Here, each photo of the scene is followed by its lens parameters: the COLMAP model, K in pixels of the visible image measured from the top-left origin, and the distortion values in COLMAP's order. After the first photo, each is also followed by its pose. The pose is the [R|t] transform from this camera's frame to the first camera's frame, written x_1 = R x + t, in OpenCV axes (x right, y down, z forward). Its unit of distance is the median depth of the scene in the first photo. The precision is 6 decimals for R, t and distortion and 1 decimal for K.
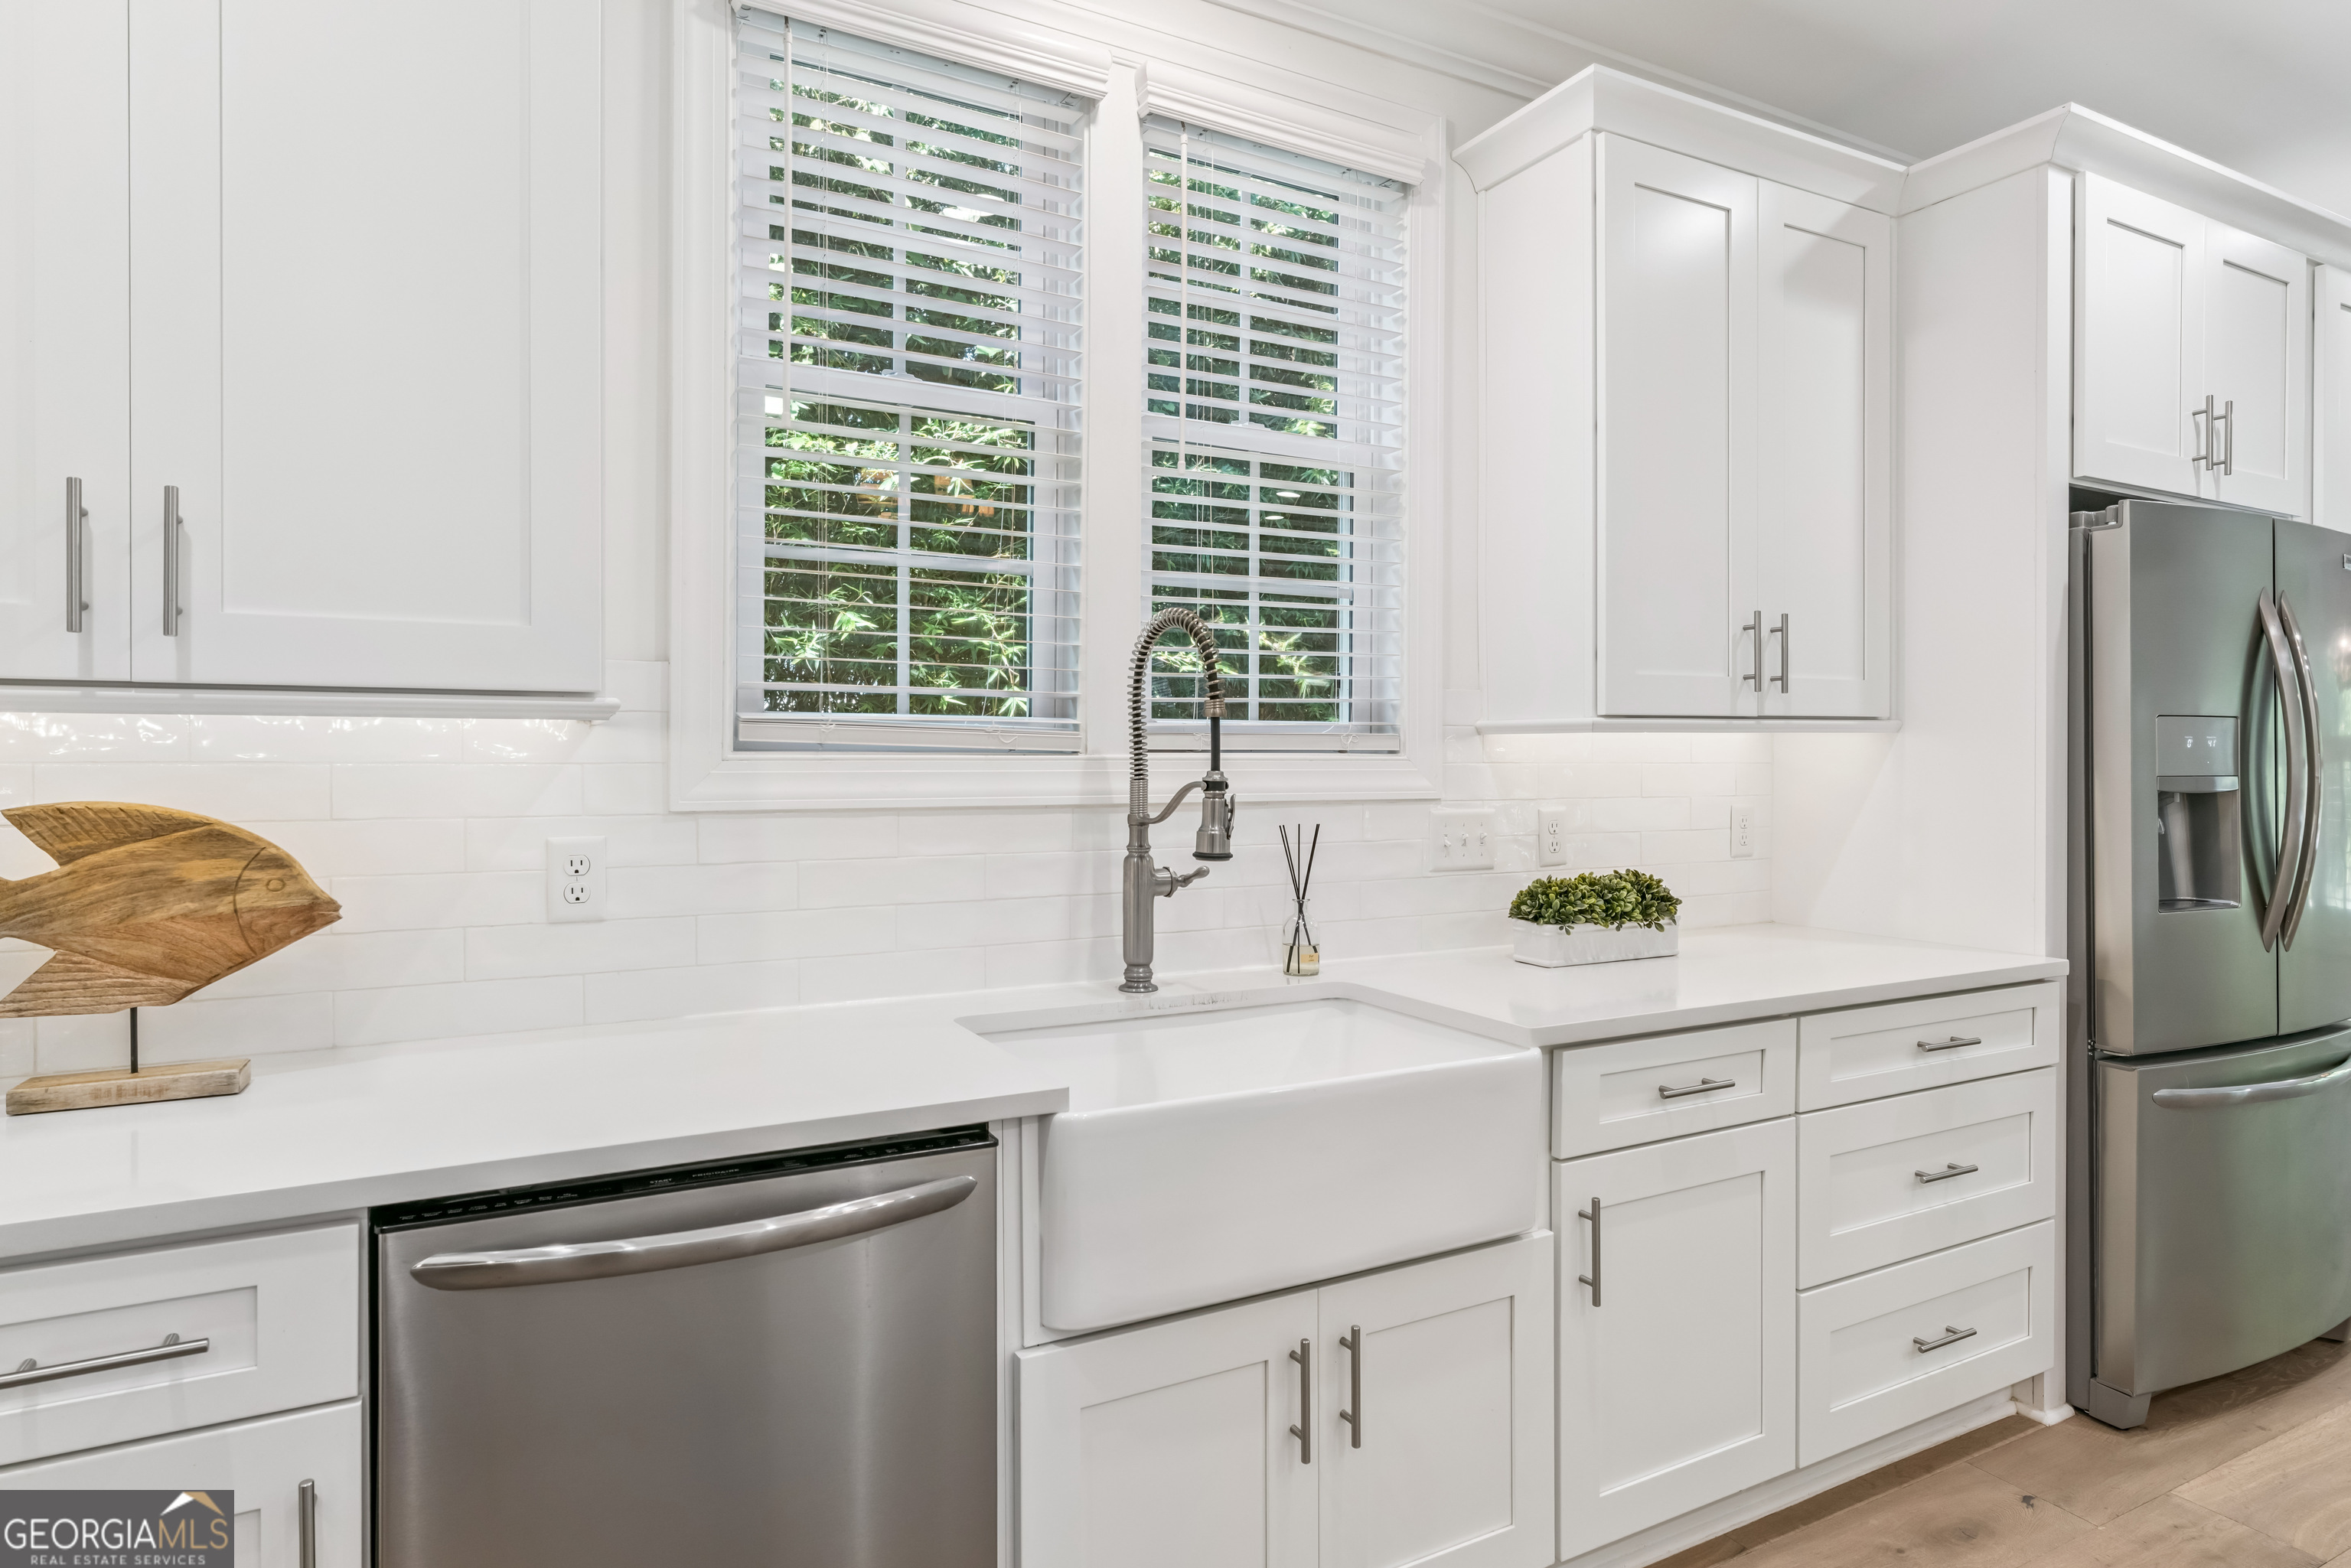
lens RADIAL K [[1306.2, 0, 1166.5], [0, 1306.2, 761.1], [0, 0, 1]] dist [-0.001894, 0.002058]
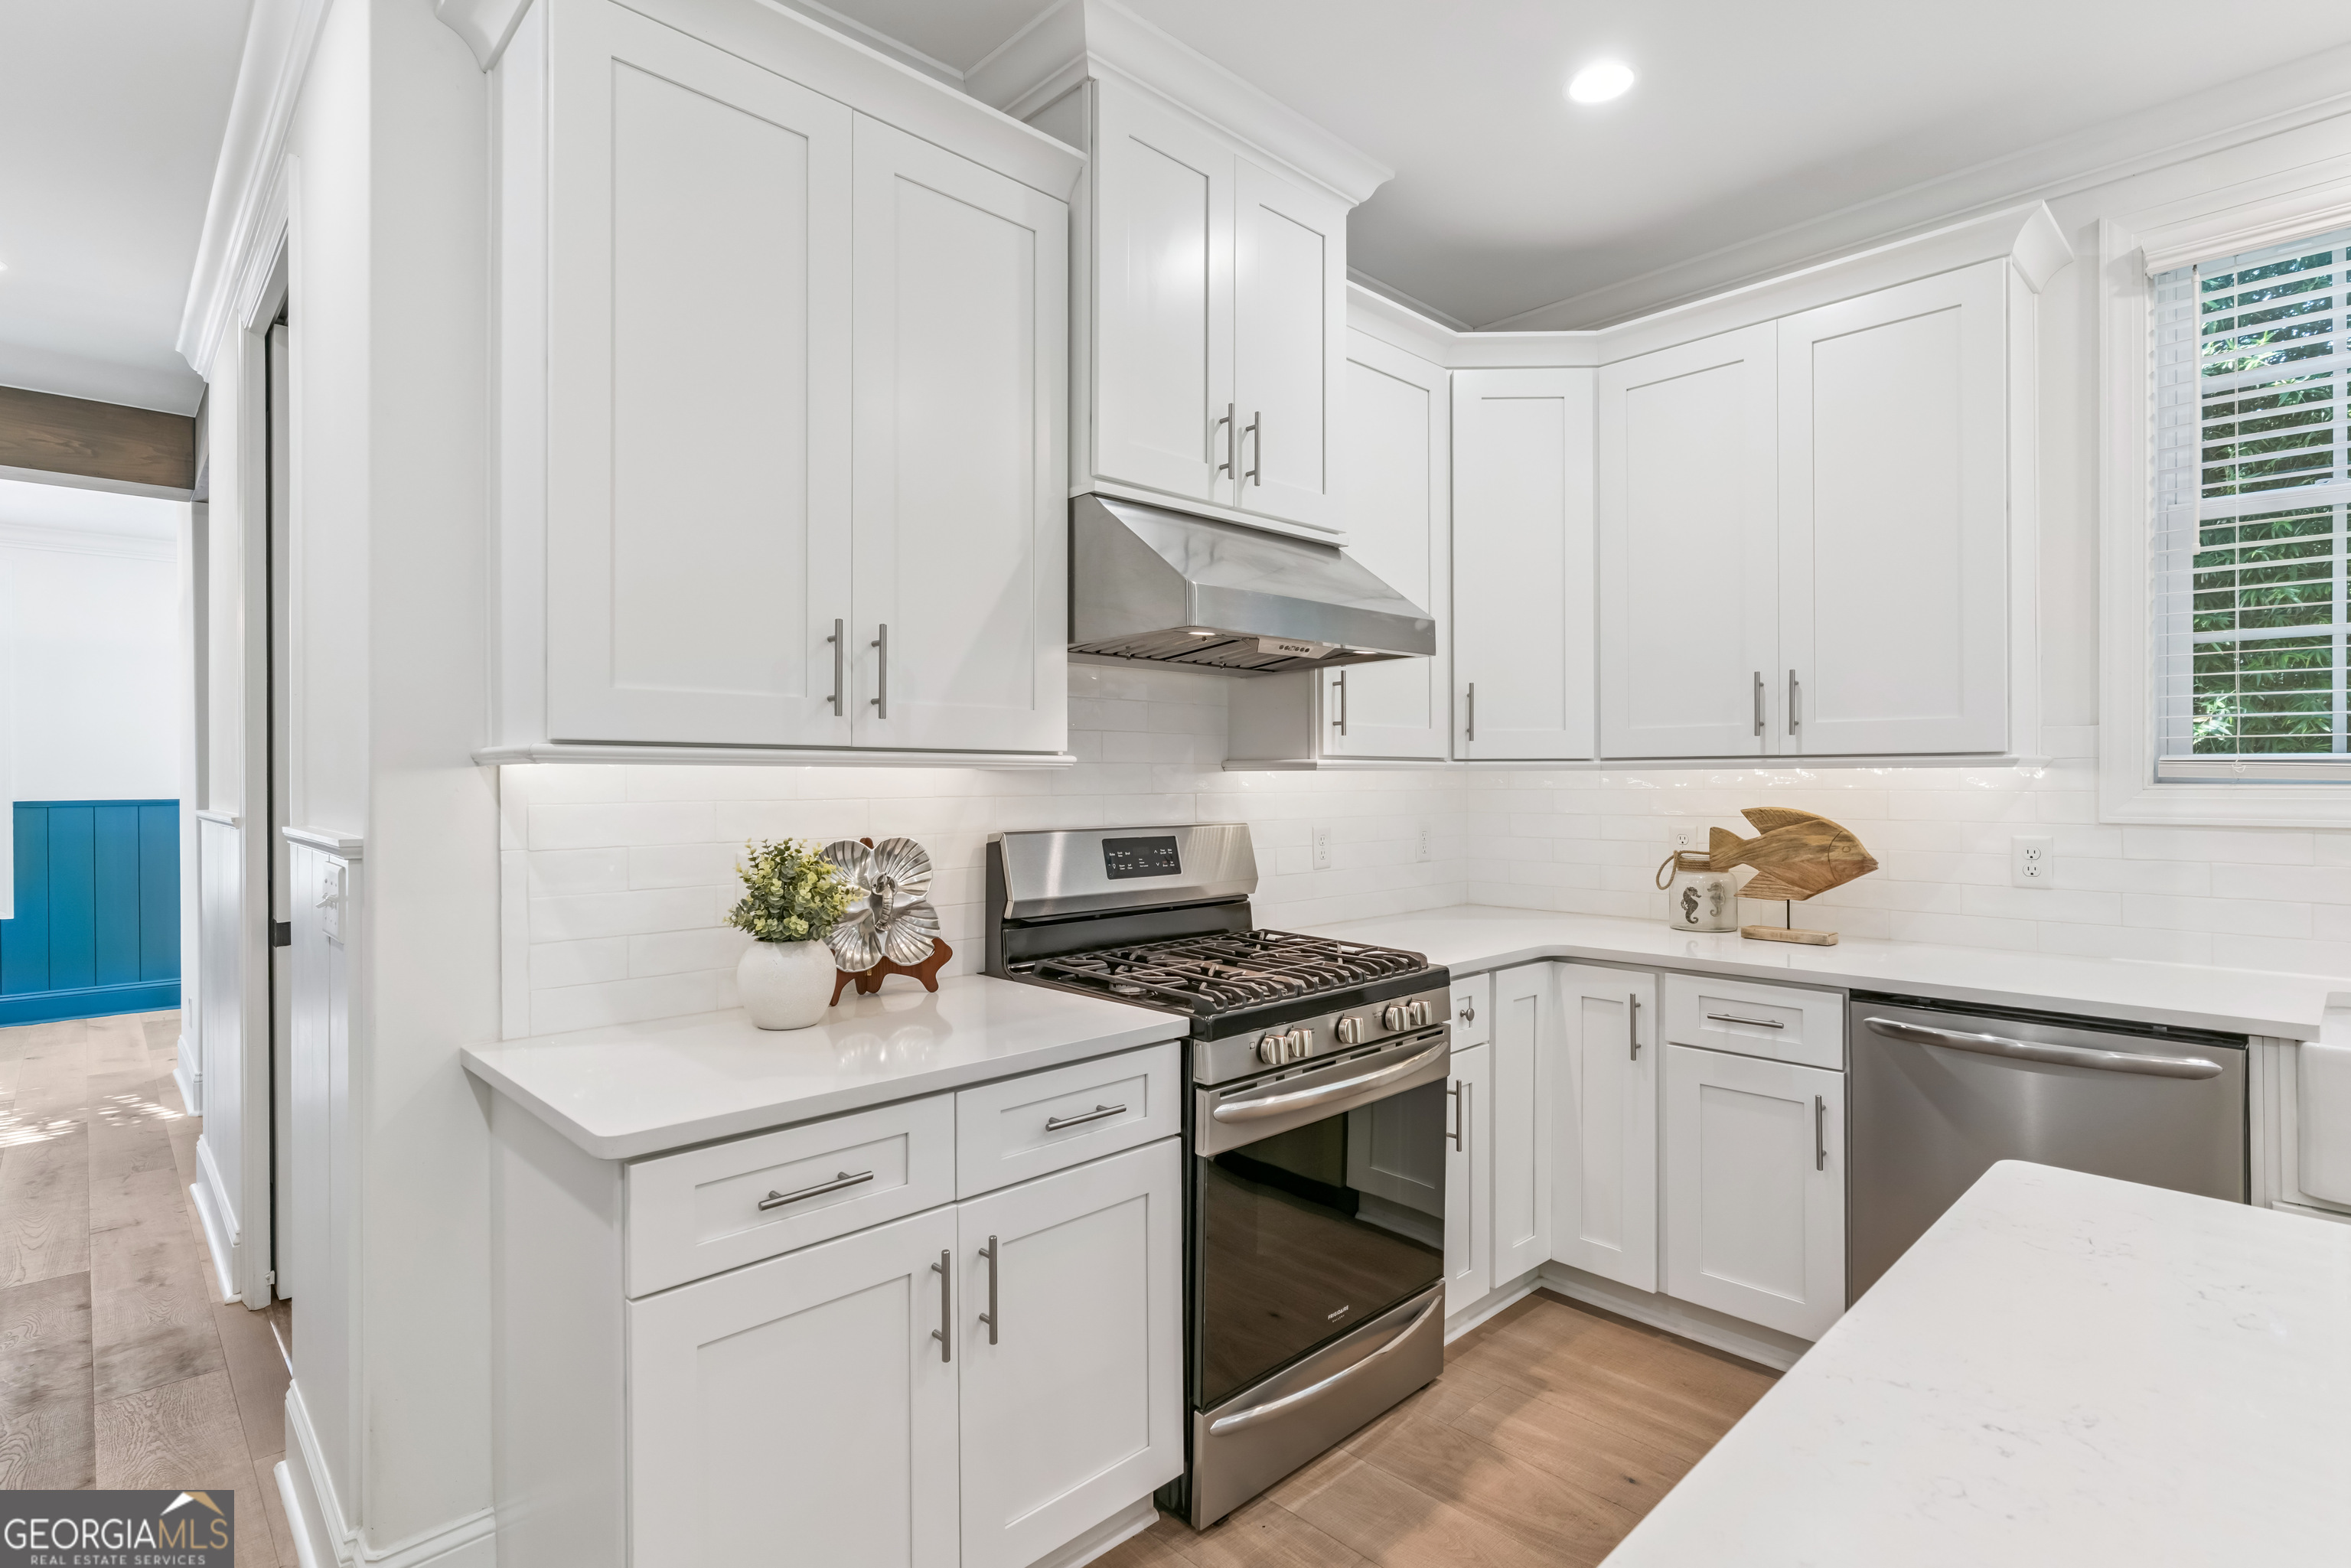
lens RADIAL K [[1176.3, 0, 1175.5], [0, 1176.3, 784.0], [0, 0, 1]] dist [0.001930, 0.000289]
pose [[0.289095, 0.004311, -0.957291, 0.556204], [0.000689, 0.999989, 0.004712, -0.012812], [0.957300, -0.002021, 0.289089, -0.389636]]
